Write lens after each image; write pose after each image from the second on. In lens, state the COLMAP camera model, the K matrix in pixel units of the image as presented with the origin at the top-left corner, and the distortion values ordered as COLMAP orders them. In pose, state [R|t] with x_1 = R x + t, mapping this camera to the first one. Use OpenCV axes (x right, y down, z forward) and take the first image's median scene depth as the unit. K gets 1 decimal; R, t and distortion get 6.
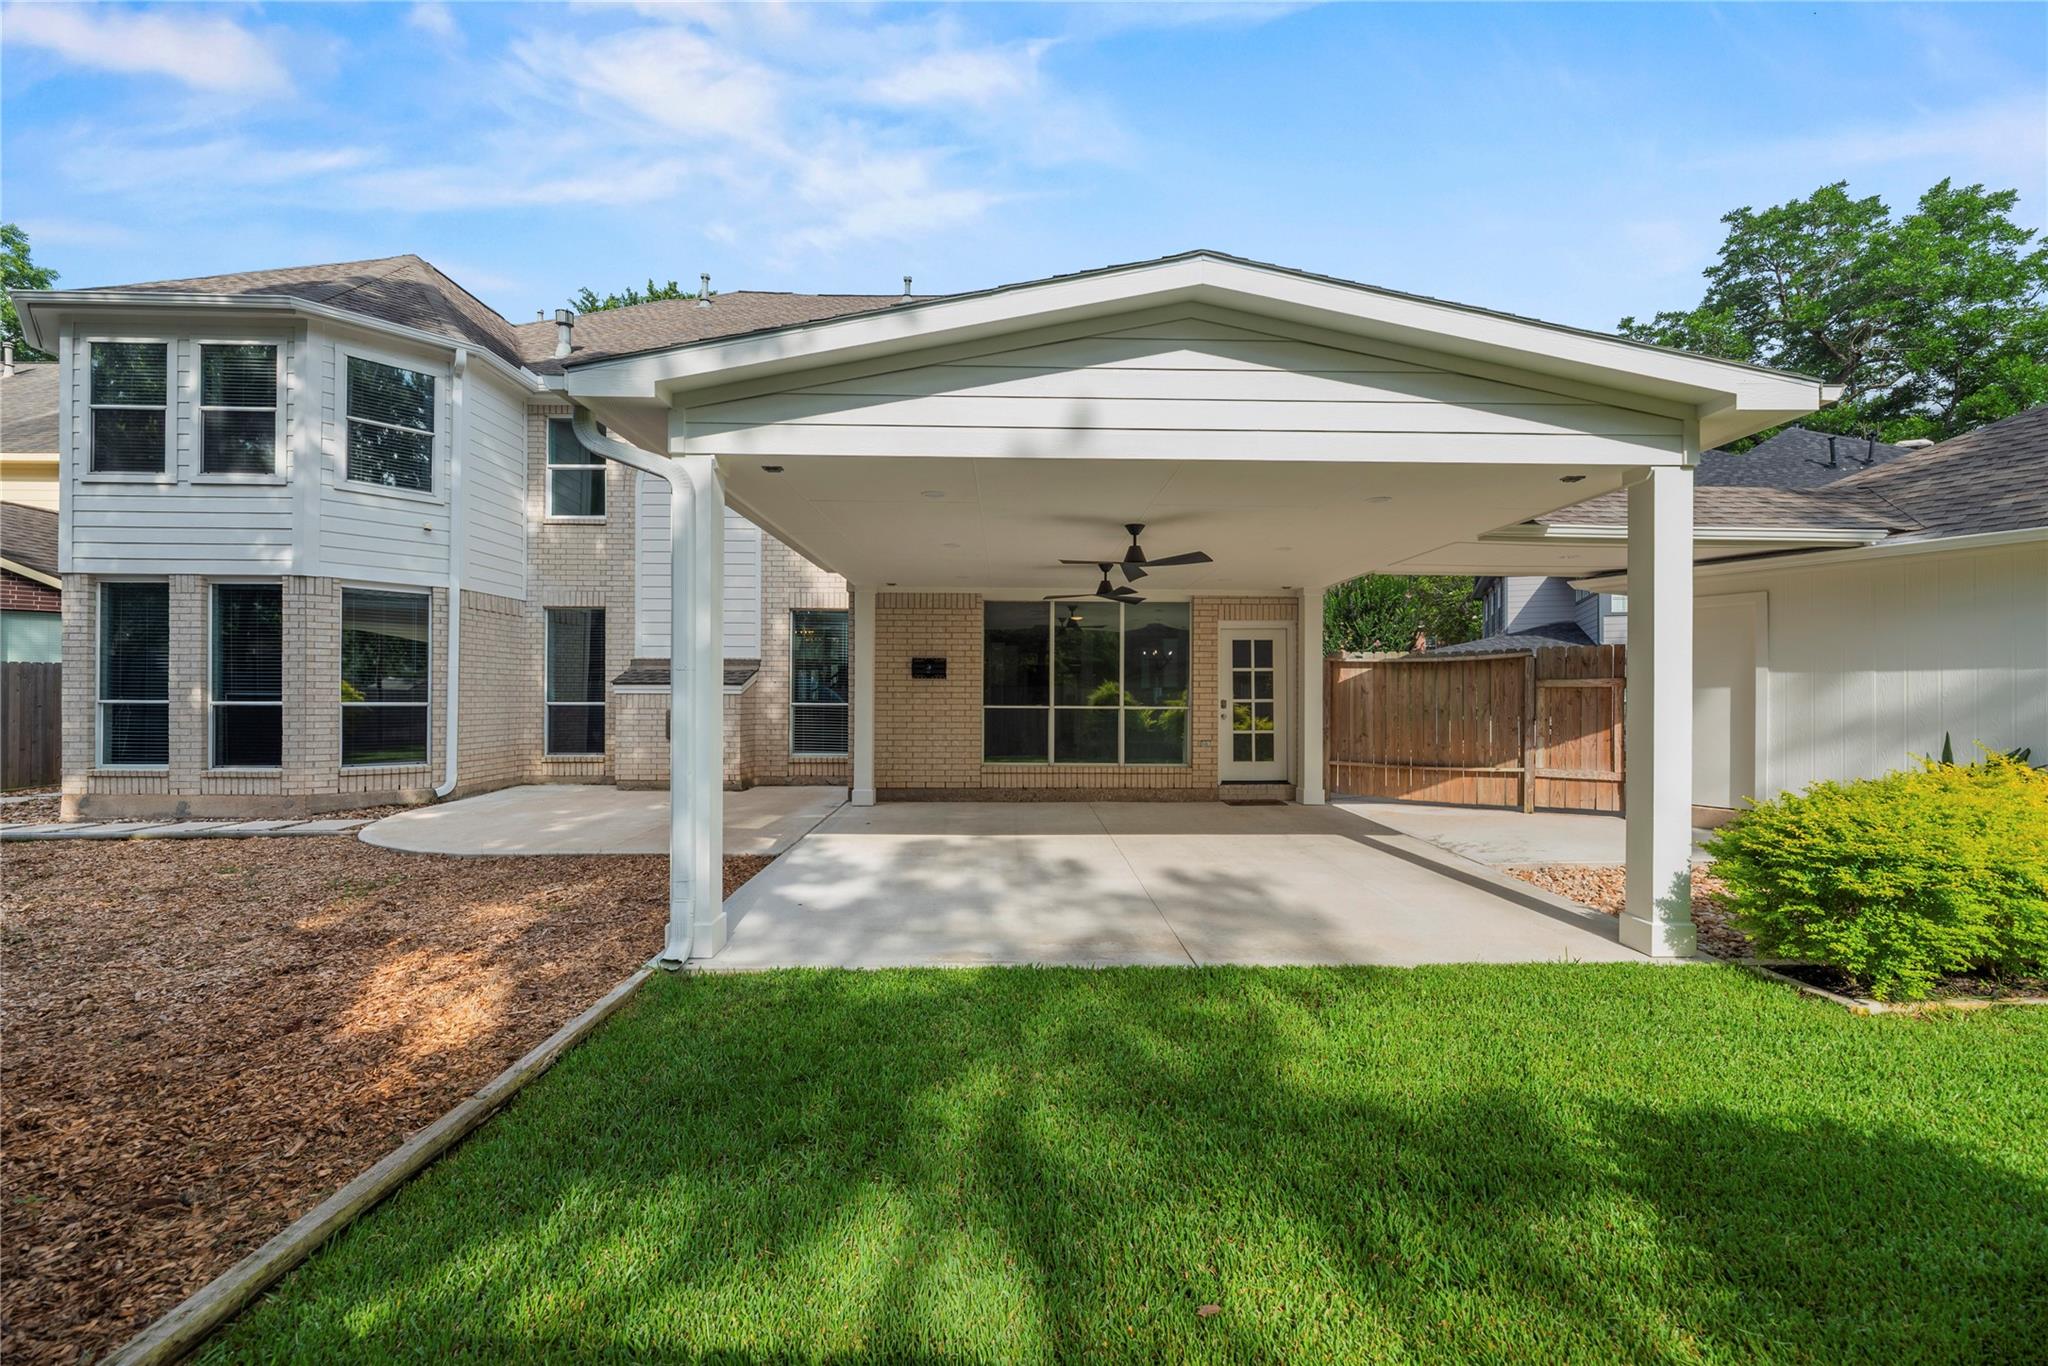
lens RADIAL K [[811.3, 0, 1008.0], [0, 811.3, 685.6], [0, 0, 1]] dist [-0.001768, -0.000573]
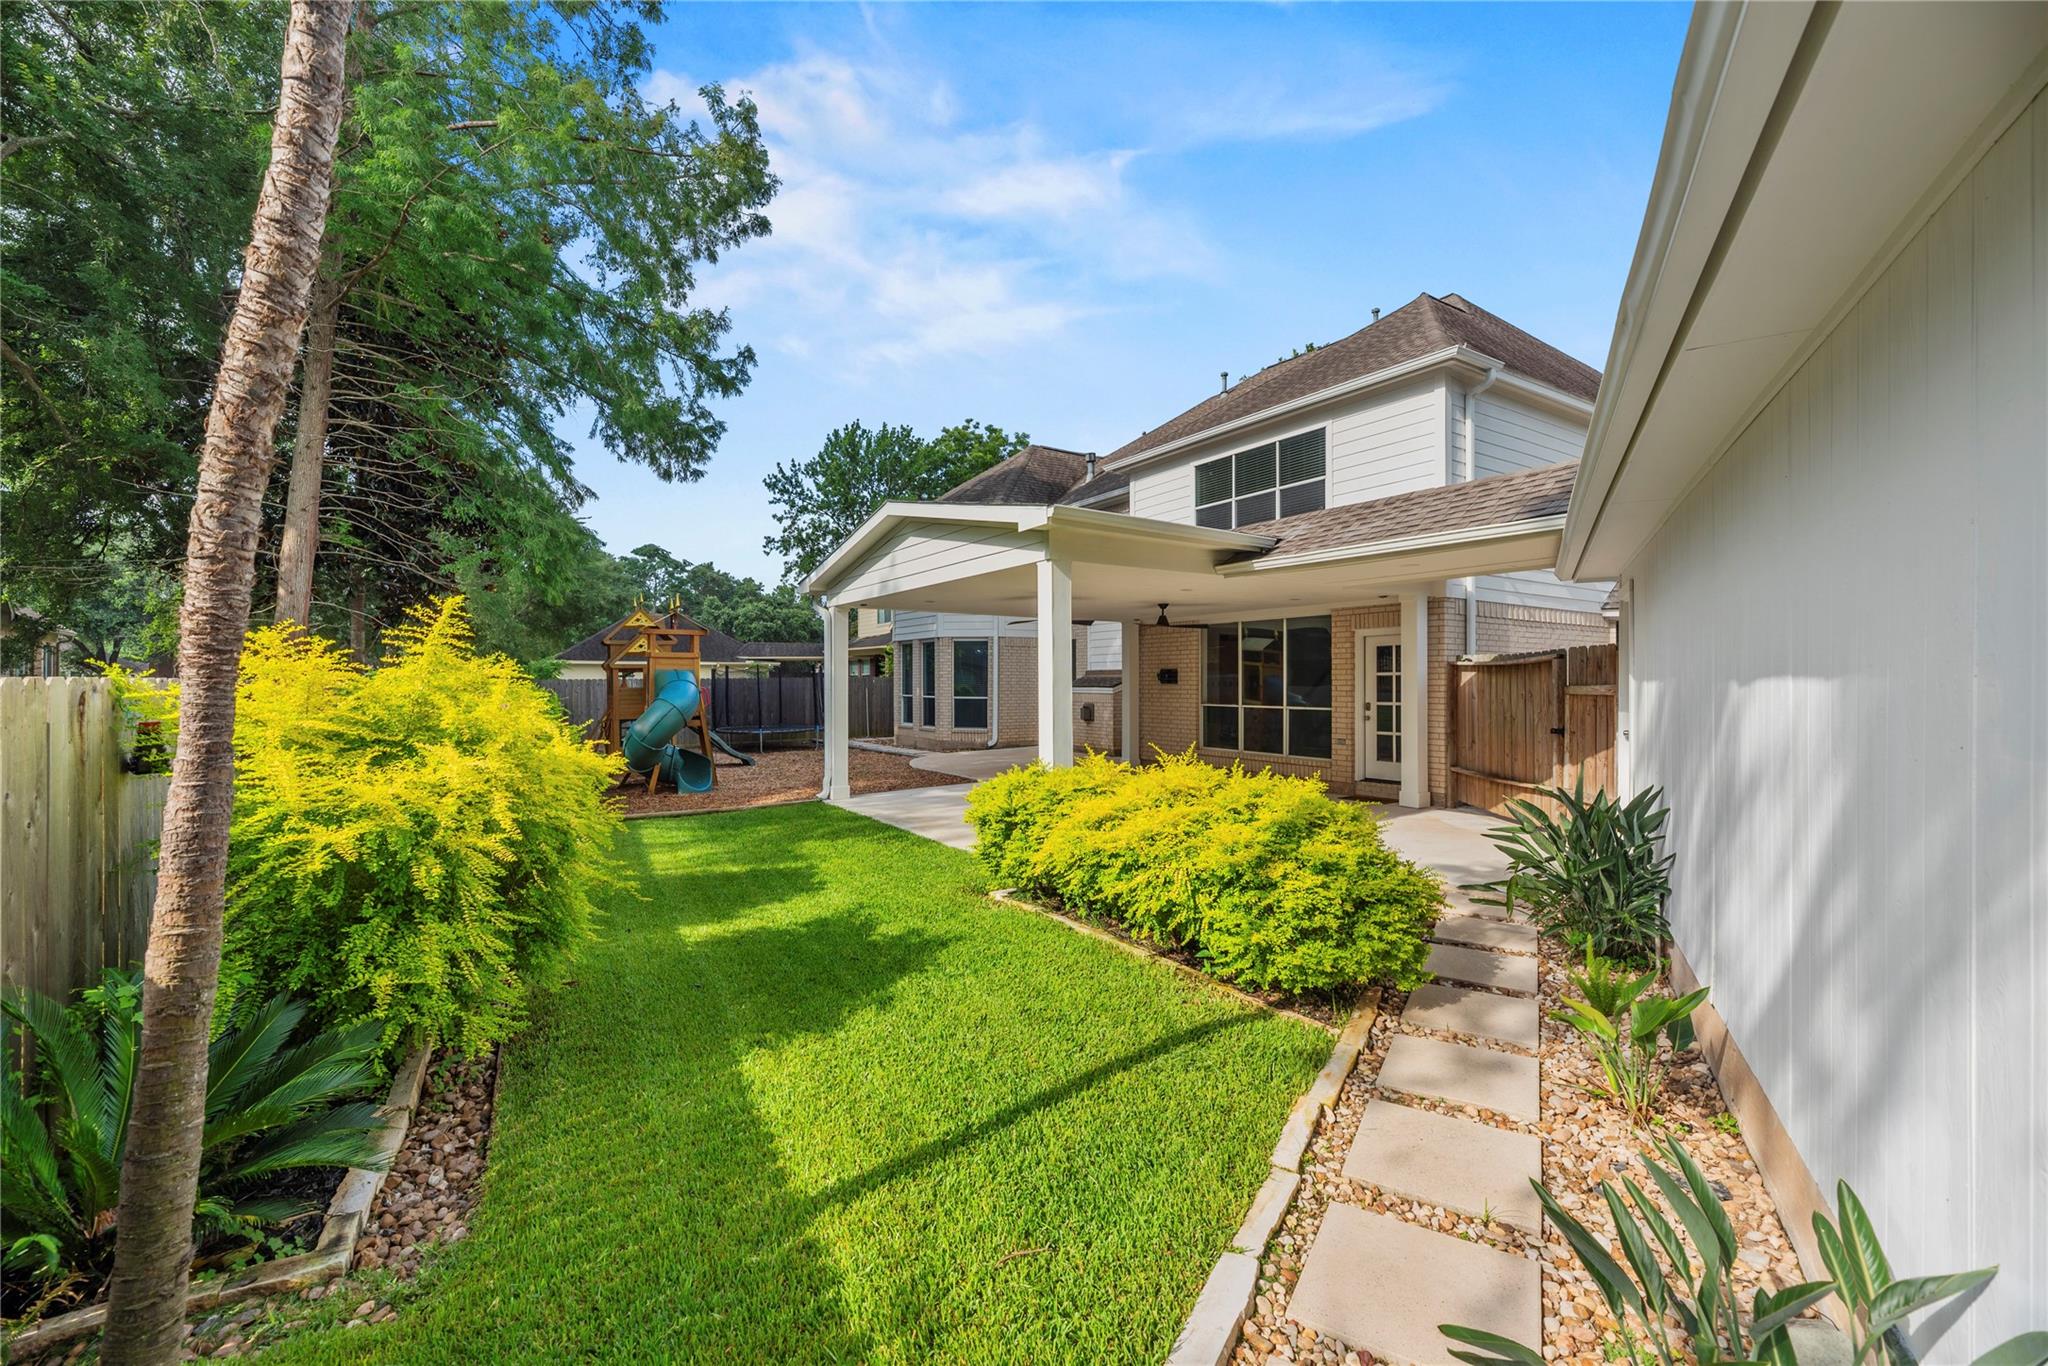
lens RADIAL K [[811.3, 0, 1008.0], [0, 811.3, 685.6], [0, 0, 1]] dist [-0.001768, -0.000573]
pose [[0.516280, -0.001541, -0.856419, 0.965705], [0.003883, 0.999992, 0.000541, -0.007398], [0.856411, -0.003605, 0.516282, 0.040607]]
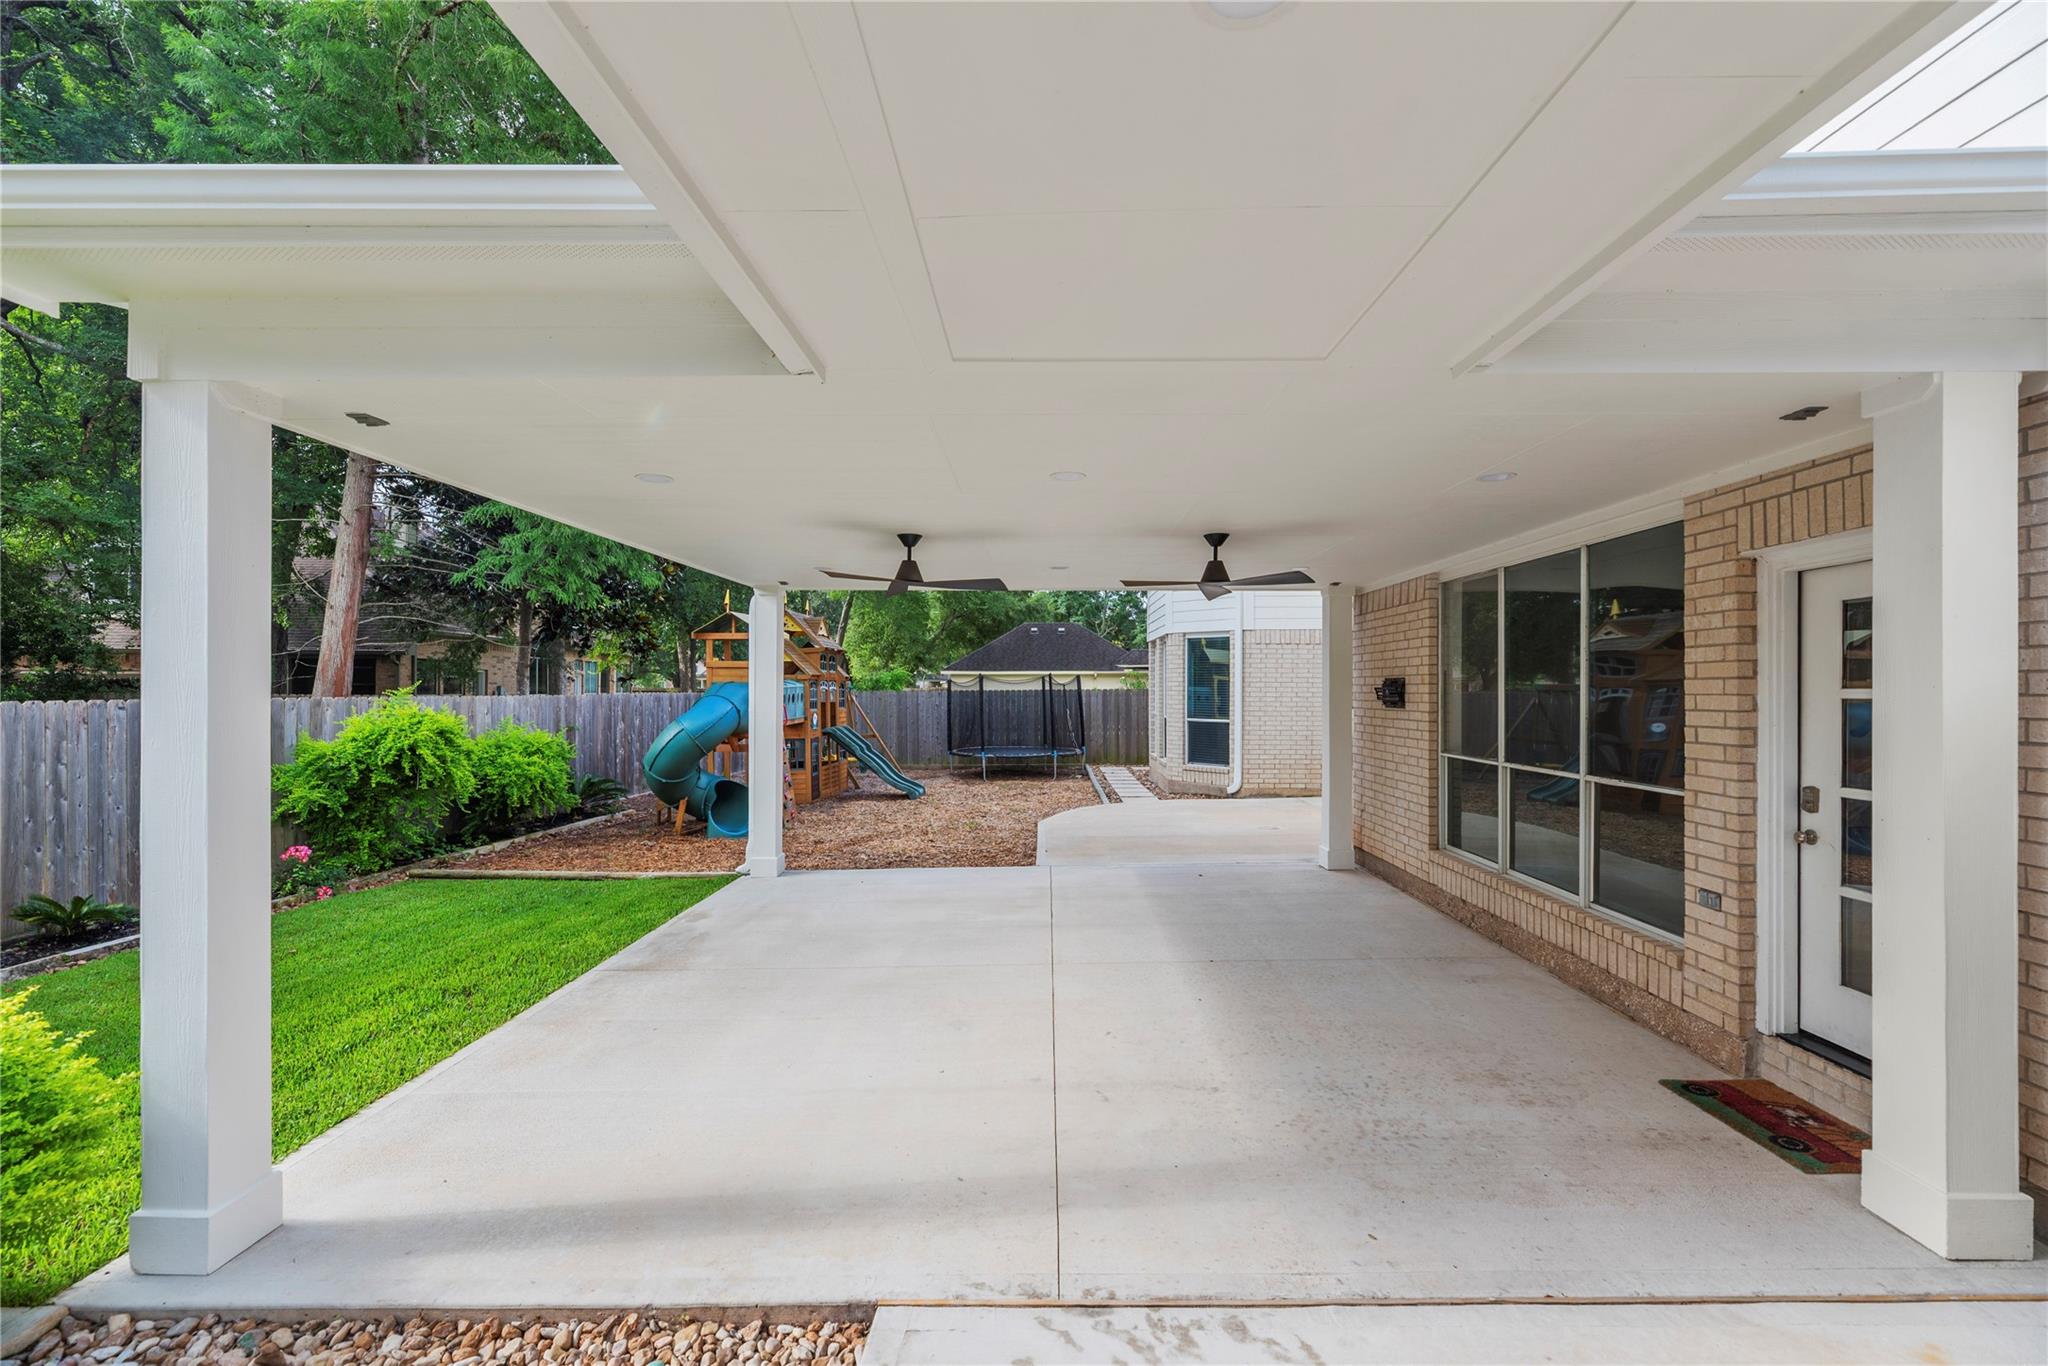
lens RADIAL K [[835.4, 0, 1052.3], [0, 835.4, 690.8], [0, 0, 1]] dist [-0.000661, -0.000139]
pose [[-0.001824, -0.005018, -0.999986, 0.621995], [-0.001304, 0.999987, -0.005016, -0.019511], [0.999997, 0.001294, -0.001831, 0.714351]]
